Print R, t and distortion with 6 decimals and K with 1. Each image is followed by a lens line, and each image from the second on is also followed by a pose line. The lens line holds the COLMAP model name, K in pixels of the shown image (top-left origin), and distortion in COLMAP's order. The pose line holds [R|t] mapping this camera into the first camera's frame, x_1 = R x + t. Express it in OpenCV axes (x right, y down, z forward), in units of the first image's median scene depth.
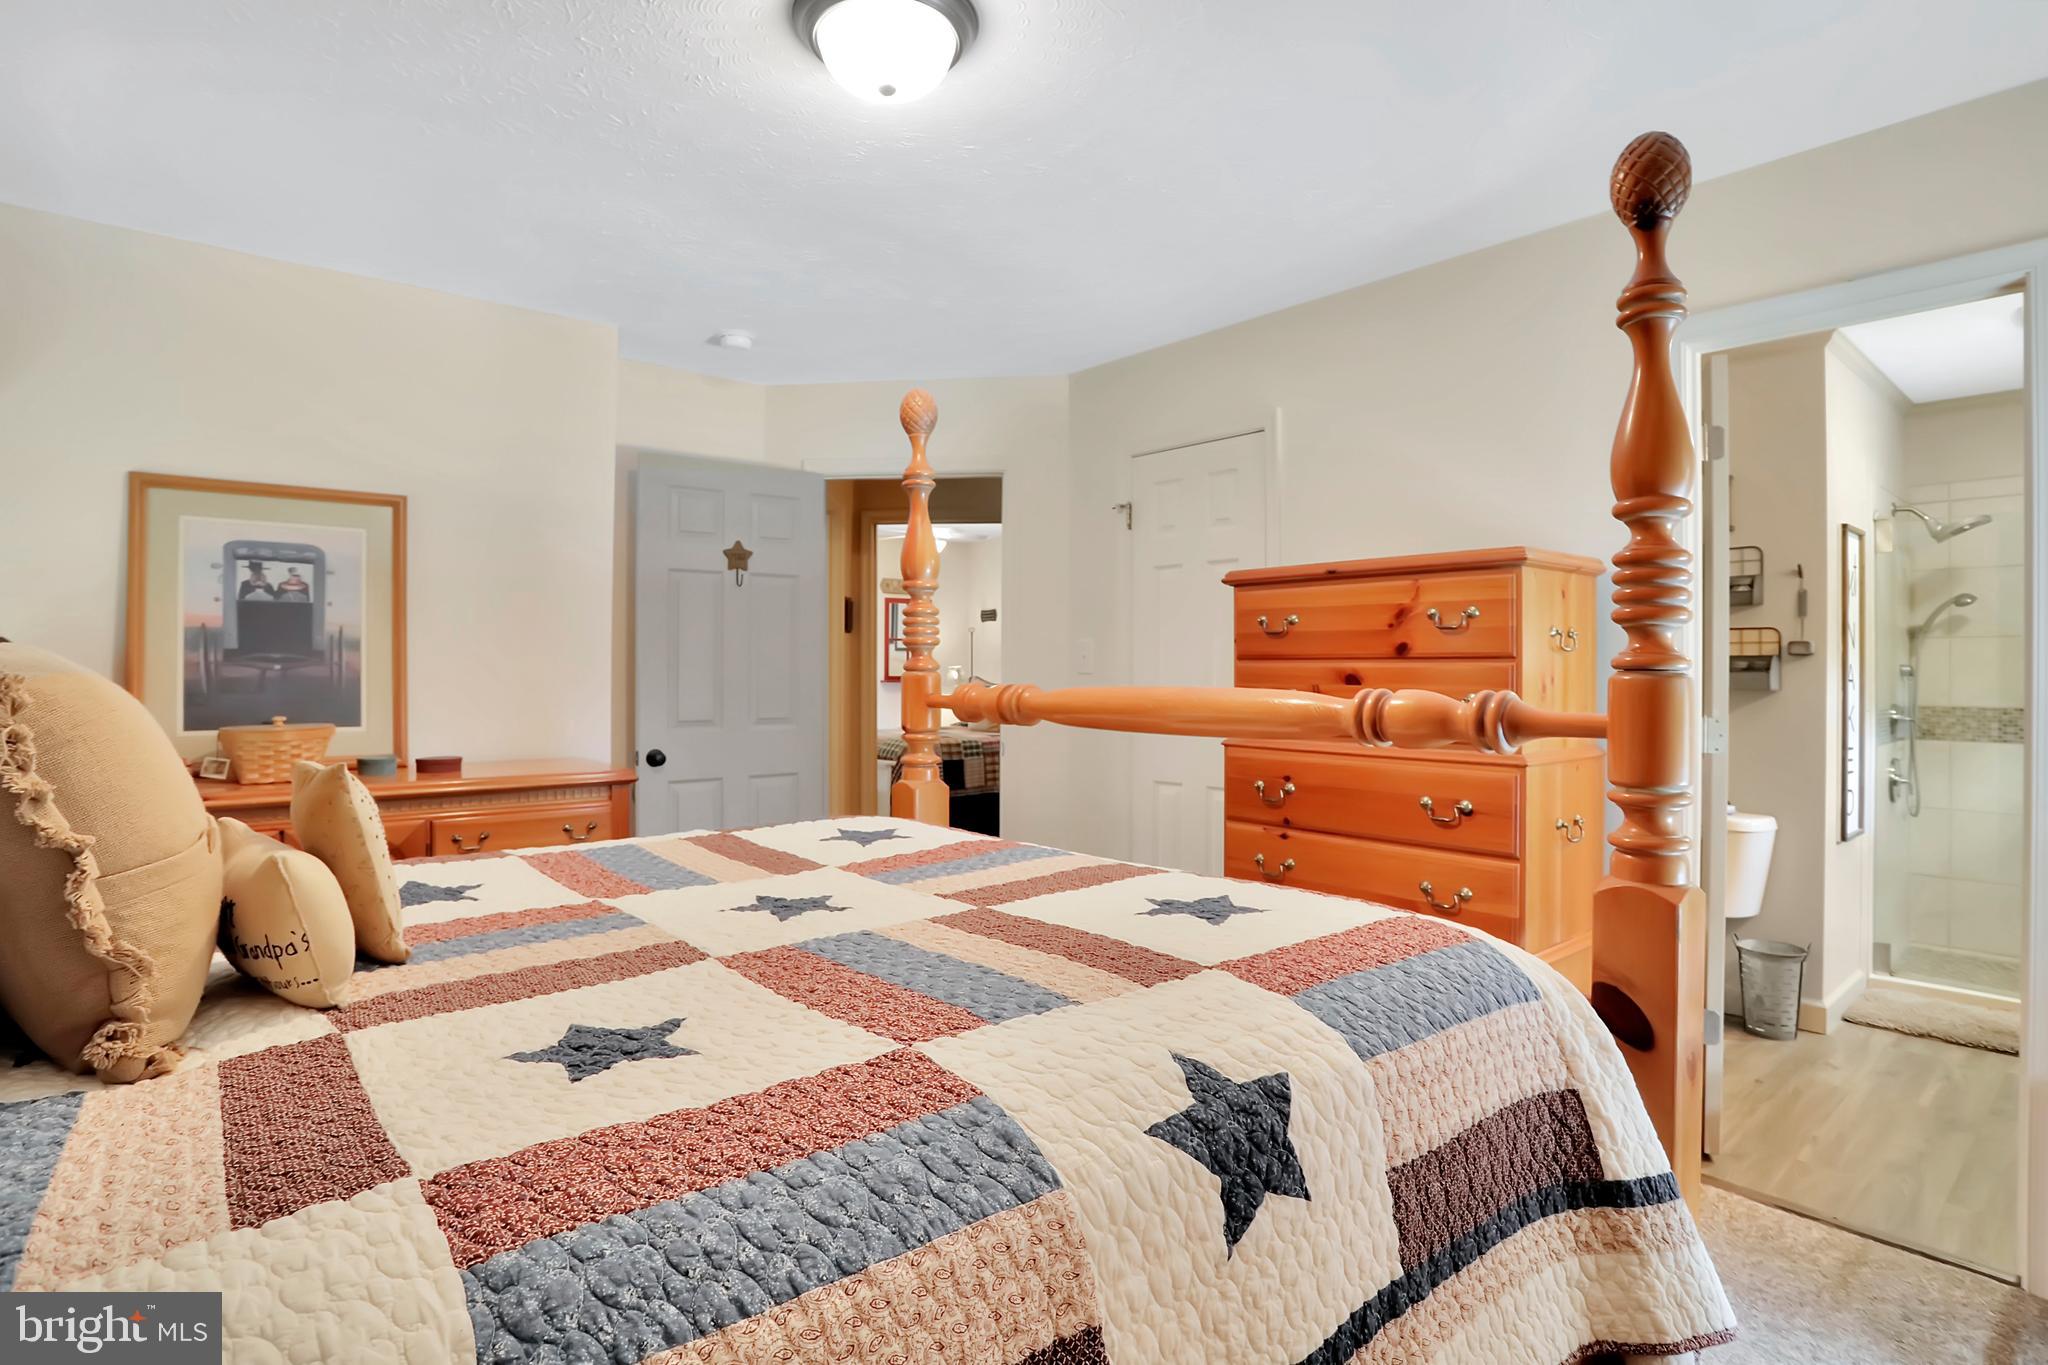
lens RADIAL K [[1026.9, 0, 1011.7], [0, 1026.9, 661.9], [0, 0, 1]] dist [-0.046318, 0.010508]
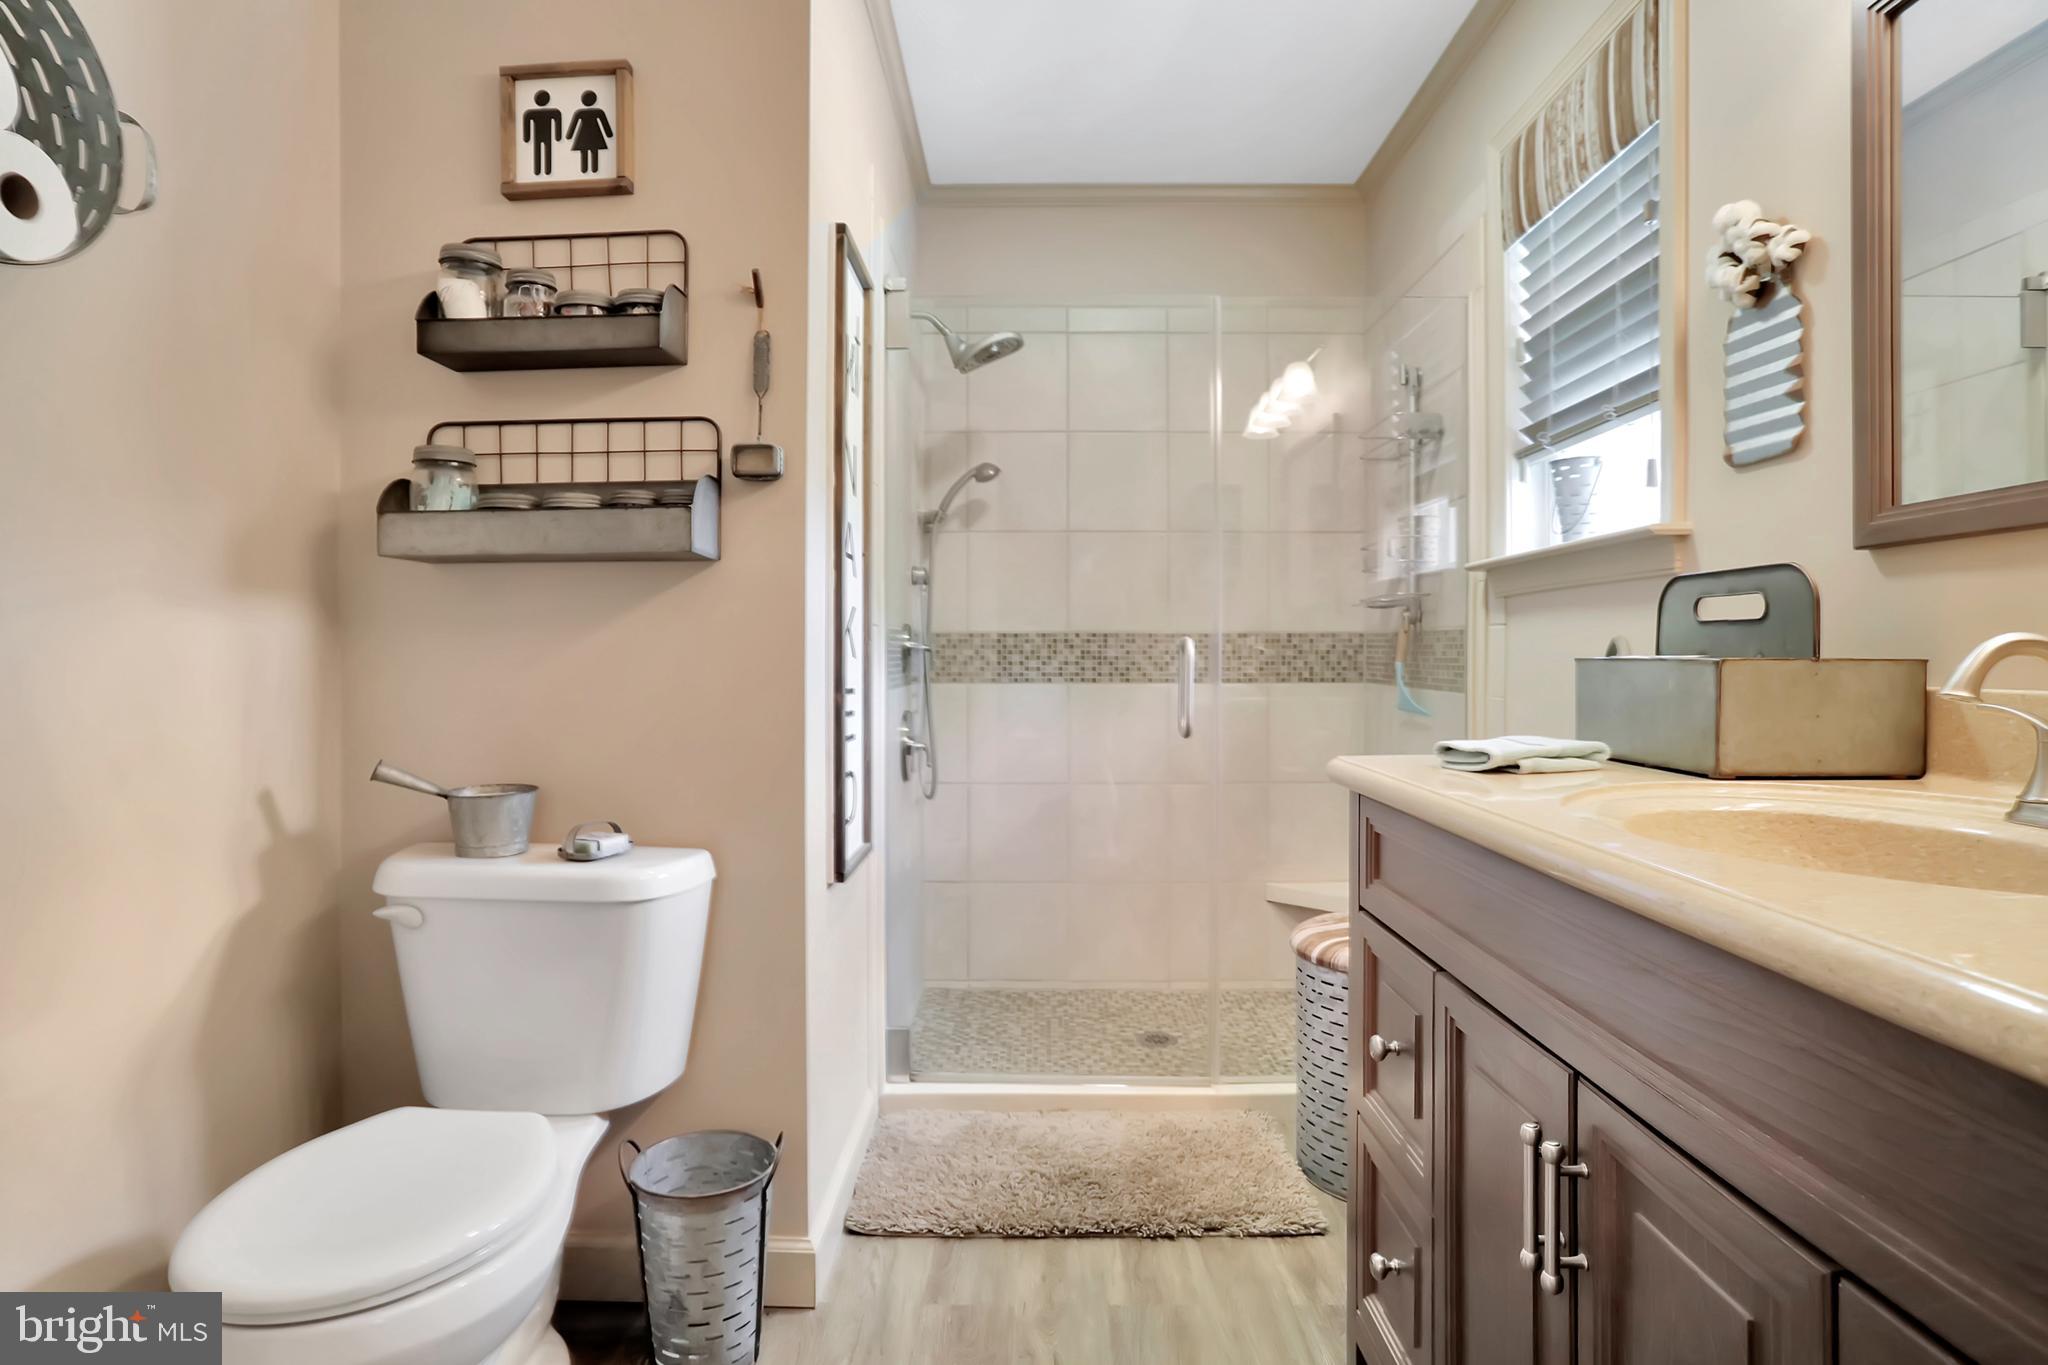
lens RADIAL K [[1079.9, 0, 1031.9], [0, 1079.9, 682.4], [0, 0, 1]] dist [-0.067448, 0.025765]
pose [[0.648860, -0.023517, 0.760544, 0.478046], [-0.004324, 0.999392, 0.034592, 0.062606], [-0.760895, -0.025734, 0.648364, 0.567837]]
